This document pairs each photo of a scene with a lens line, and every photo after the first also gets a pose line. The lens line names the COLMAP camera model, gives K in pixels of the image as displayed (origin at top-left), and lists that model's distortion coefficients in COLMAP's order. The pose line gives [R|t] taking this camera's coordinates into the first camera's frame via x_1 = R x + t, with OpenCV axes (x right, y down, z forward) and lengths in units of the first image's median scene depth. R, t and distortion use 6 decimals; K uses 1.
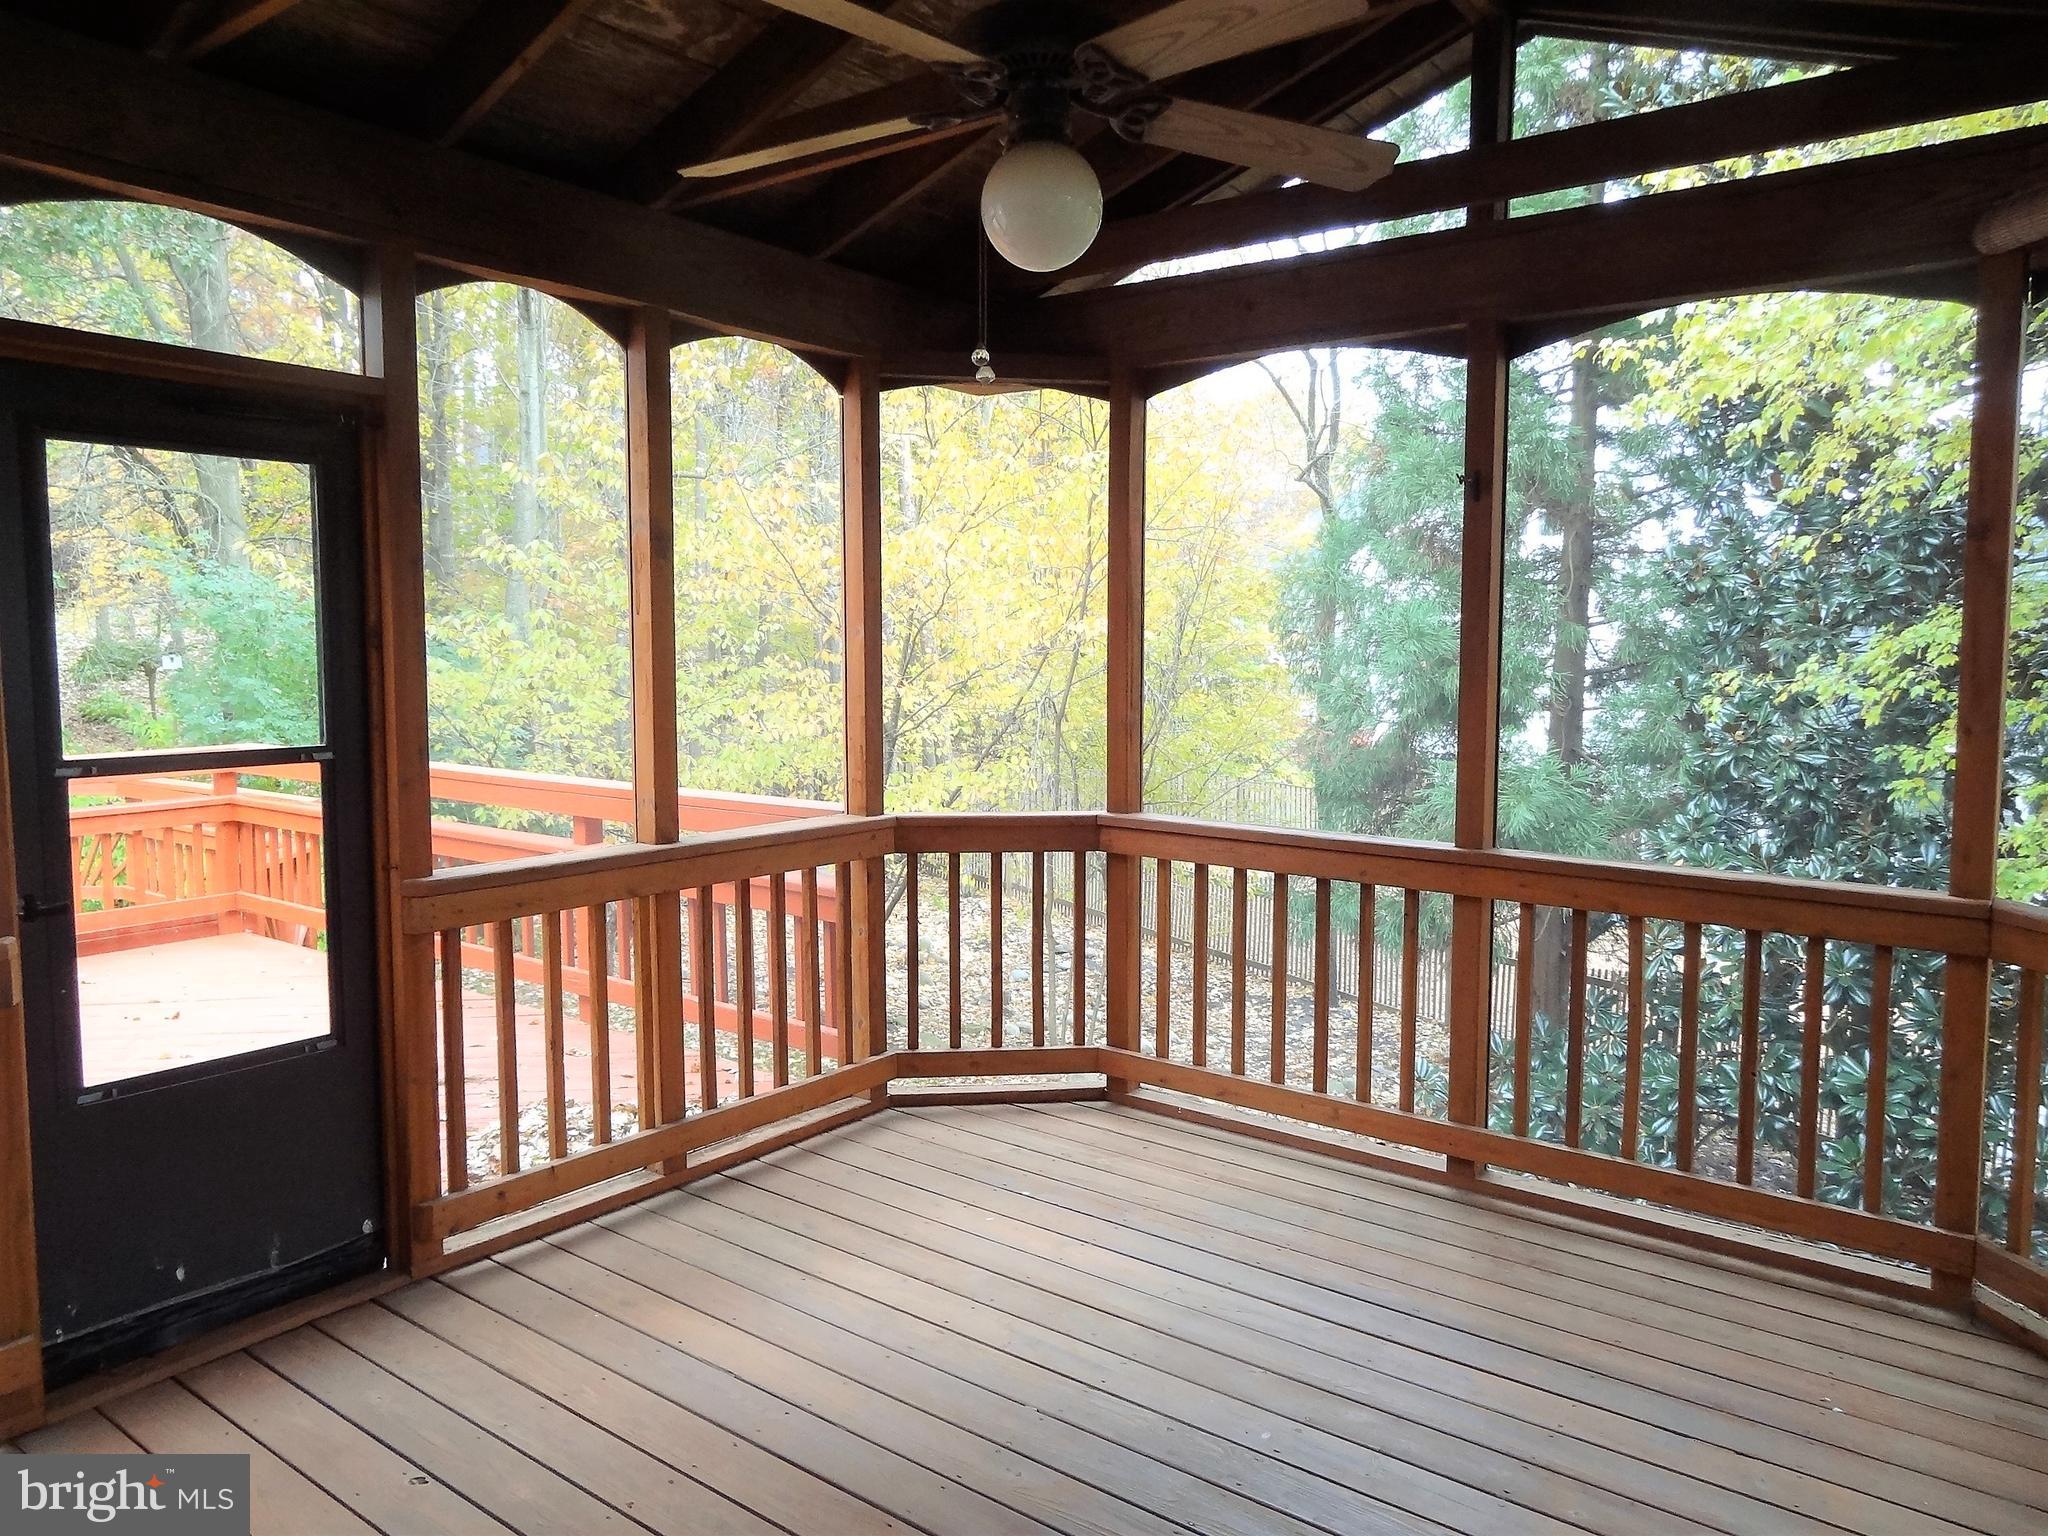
lens RADIAL K [[1434.6, 0, 1027.0], [0, 1434.6, 765.8], [0, 0, 1]] dist [0.000477, 0.008290]
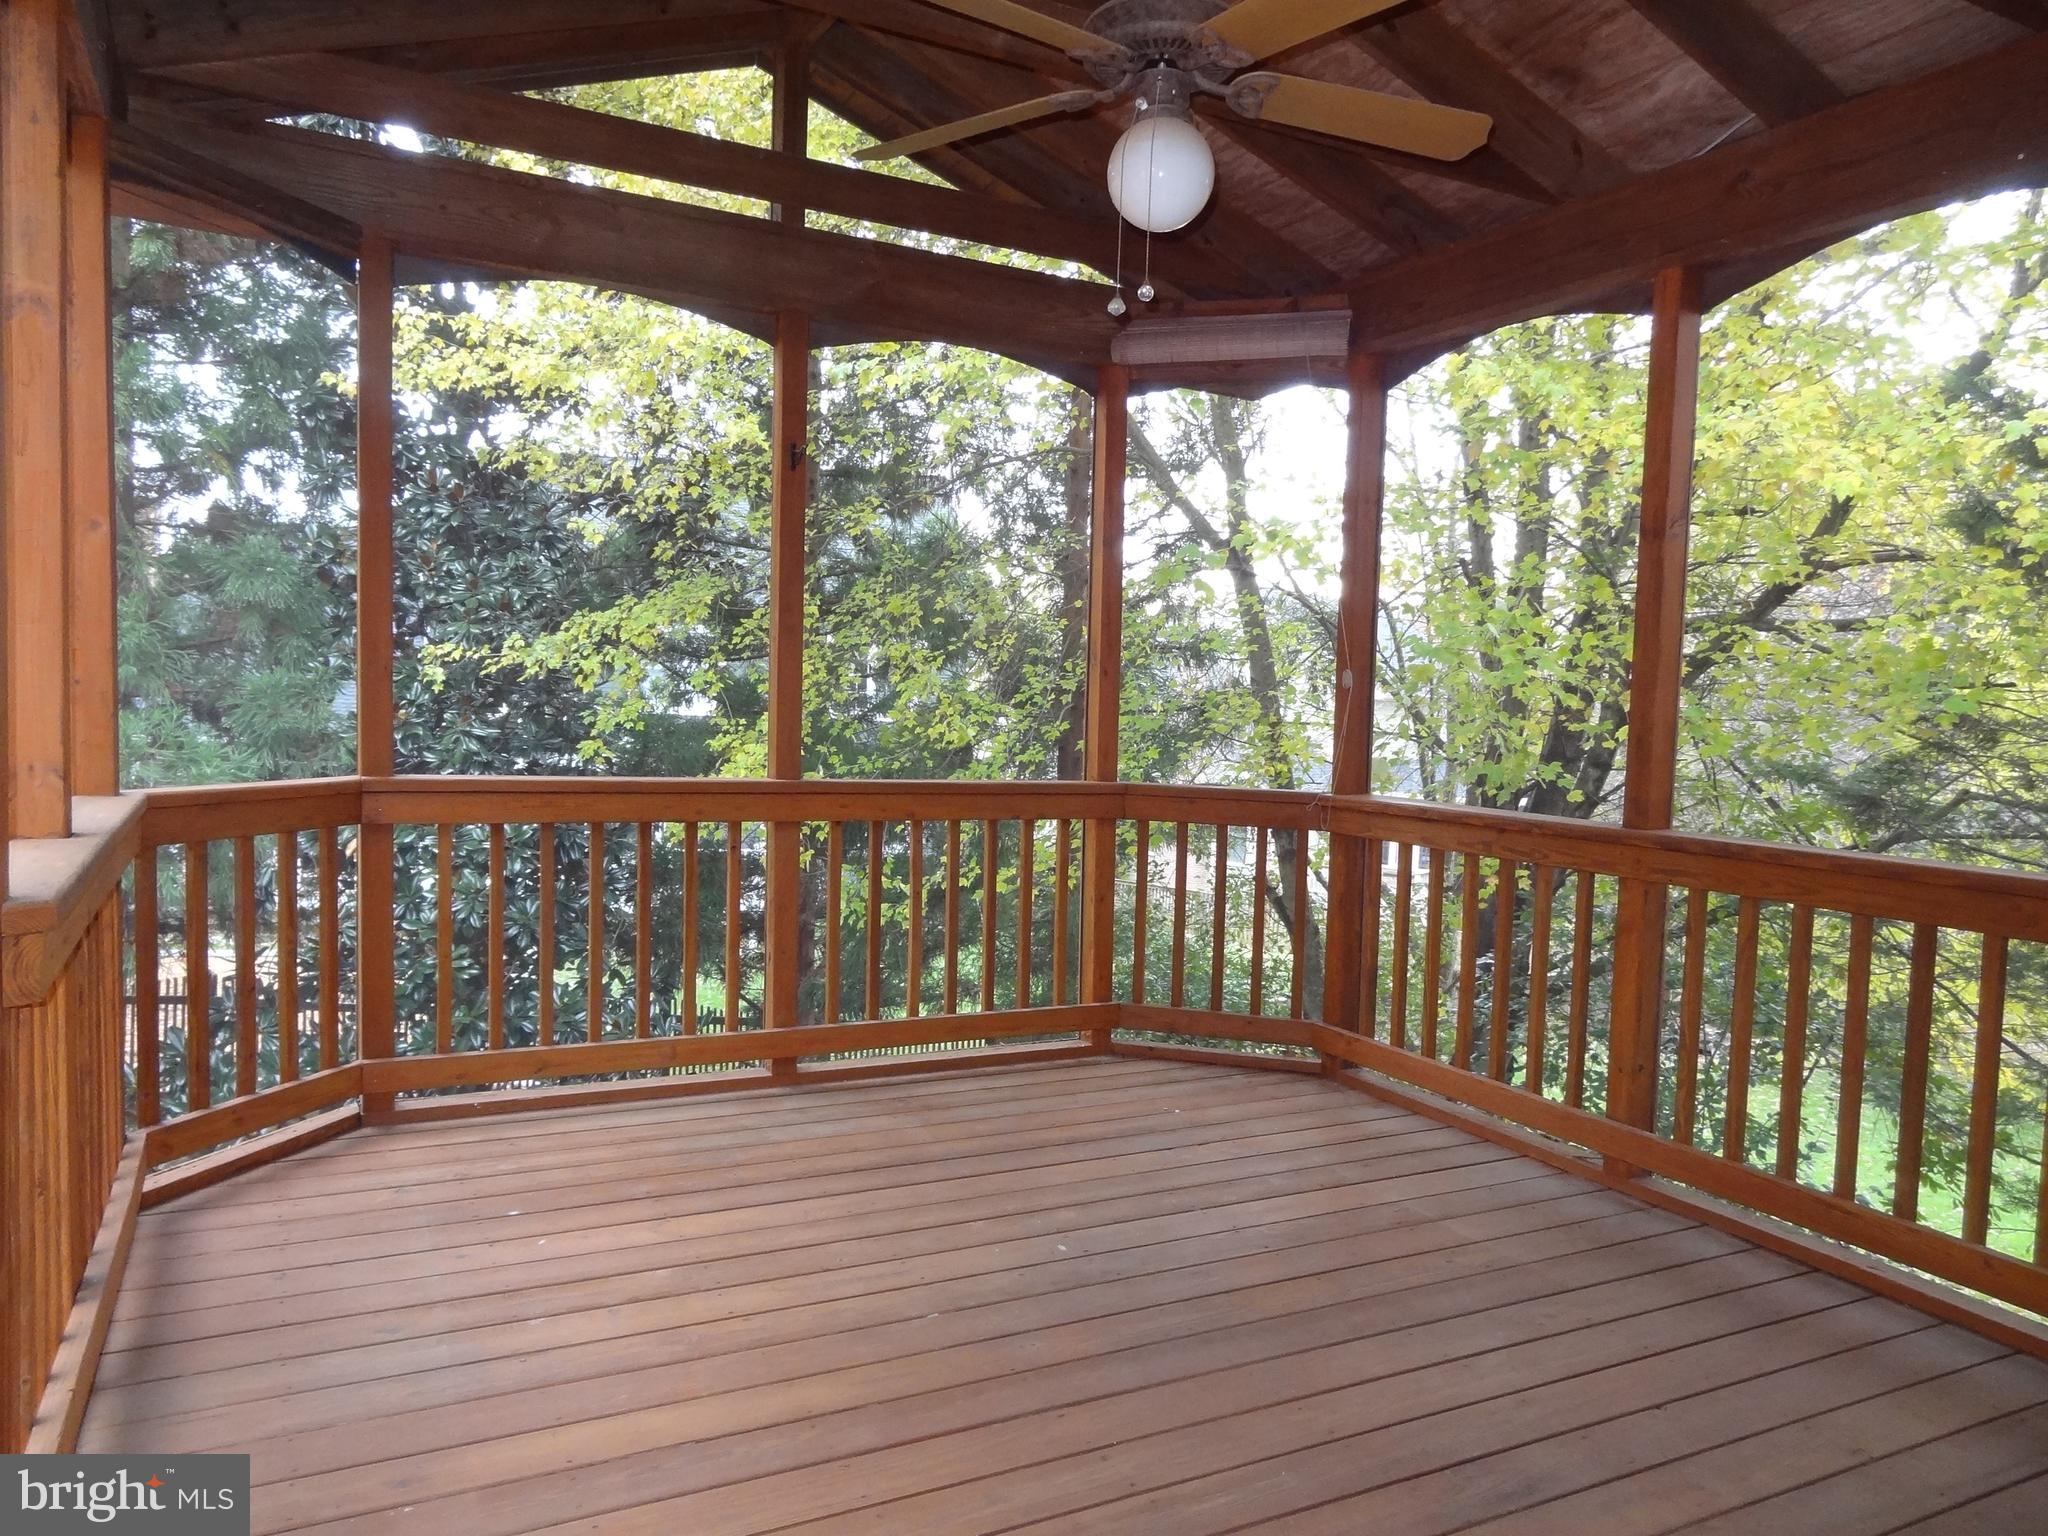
lens RADIAL K [[1434.6, 0, 1034.0], [0, 1434.6, 770.3], [0, 0, 1]] dist [0.000477, 0.008290]
pose [[0.424579, -0.051887, 0.903903, -0.640380], [0.045509, 0.998318, 0.035930, 0.019393], [-0.904247, 0.025881, 0.426226, 0.358645]]
